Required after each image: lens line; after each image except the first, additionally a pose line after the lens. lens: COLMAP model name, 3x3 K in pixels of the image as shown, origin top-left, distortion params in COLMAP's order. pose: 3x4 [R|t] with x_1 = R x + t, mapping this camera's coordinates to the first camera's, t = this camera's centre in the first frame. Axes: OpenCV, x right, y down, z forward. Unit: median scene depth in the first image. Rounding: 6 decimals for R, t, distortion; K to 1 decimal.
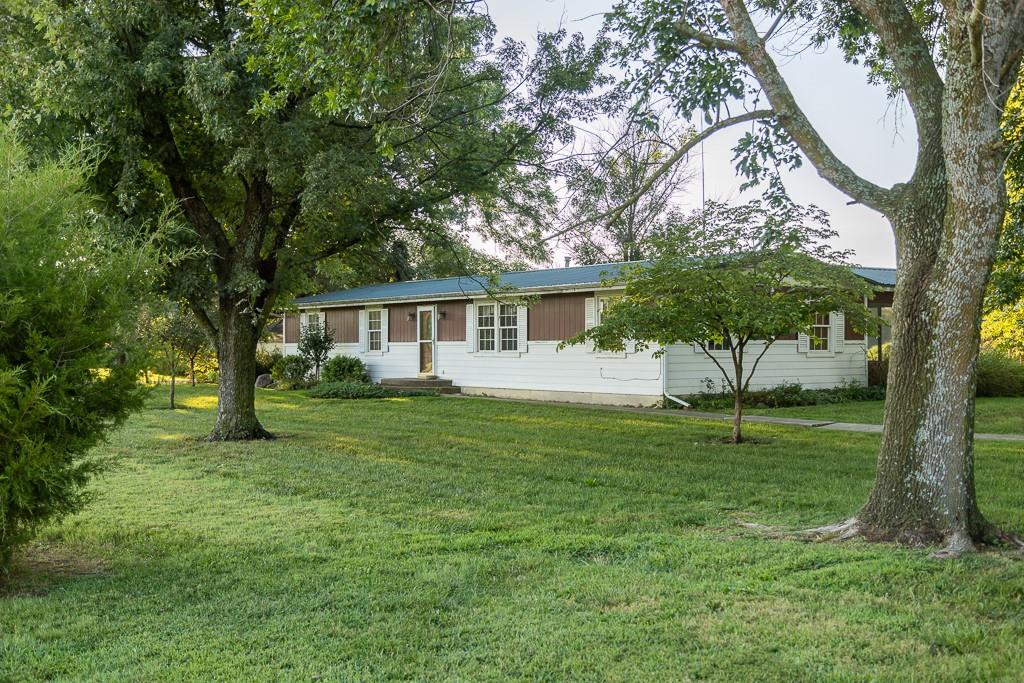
lens RADIAL K [[1182.0, 0, 511.8], [0, 1182.0, 342.0], [0, 0, 1]] dist [-0.005703, 0.000000]
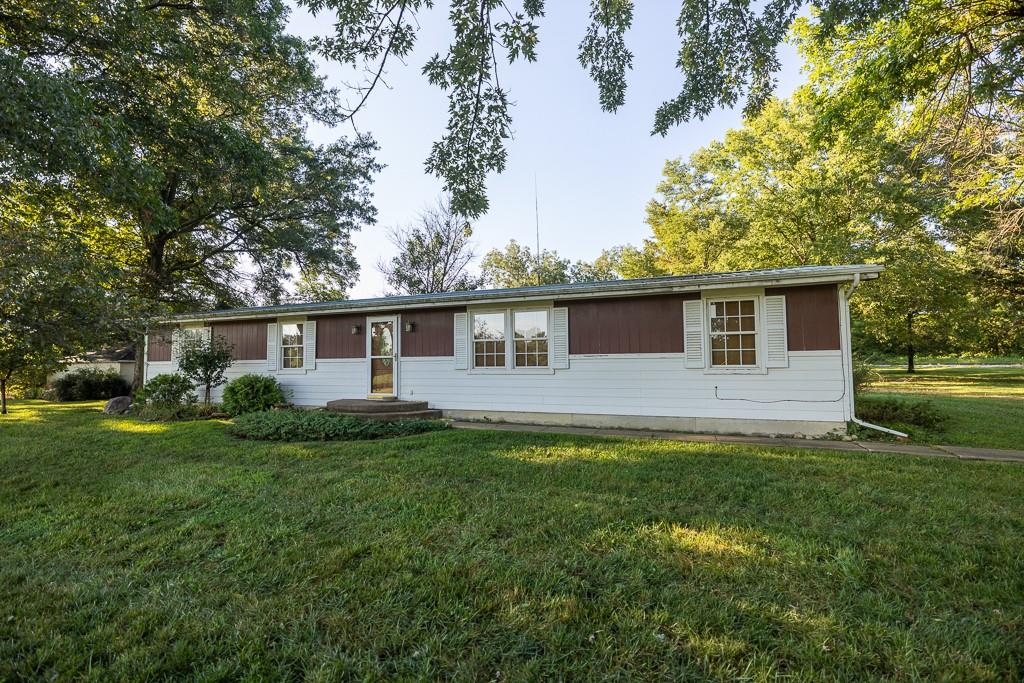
lens RADIAL K [[463.2, 0, 513.3], [0, 463.2, 339.9], [0, 0, 1]] dist [-0.003749, -0.000017]
pose [[0.850393, 0.015815, 0.525911, -0.171211], [0.007150, 0.999108, -0.041607, 0.001747], [-0.526100, 0.039143, 0.849521, 0.665789]]
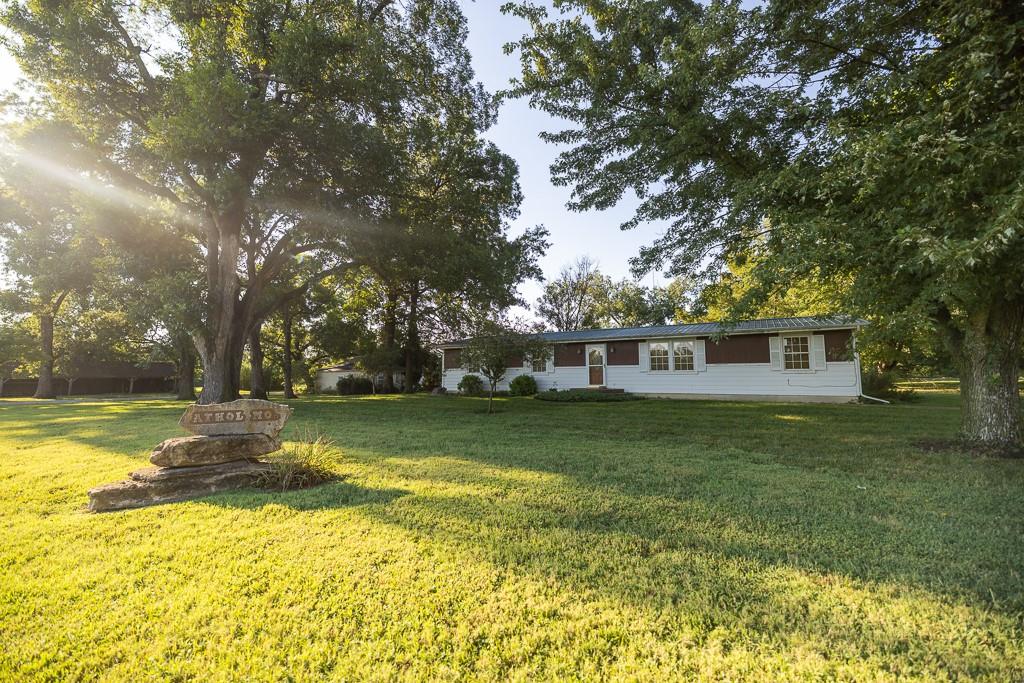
lens RADIAL K [[424.5, 0, 511.0], [0, 424.5, 336.6], [0, 0, 1]] dist [0.000670, -0.000026]
pose [[0.923671, 0.029435, 0.382054, -0.413099], [0.003430, 0.996370, -0.085057, 0.009141], [-0.383171, 0.079875, 0.920218, 0.501314]]
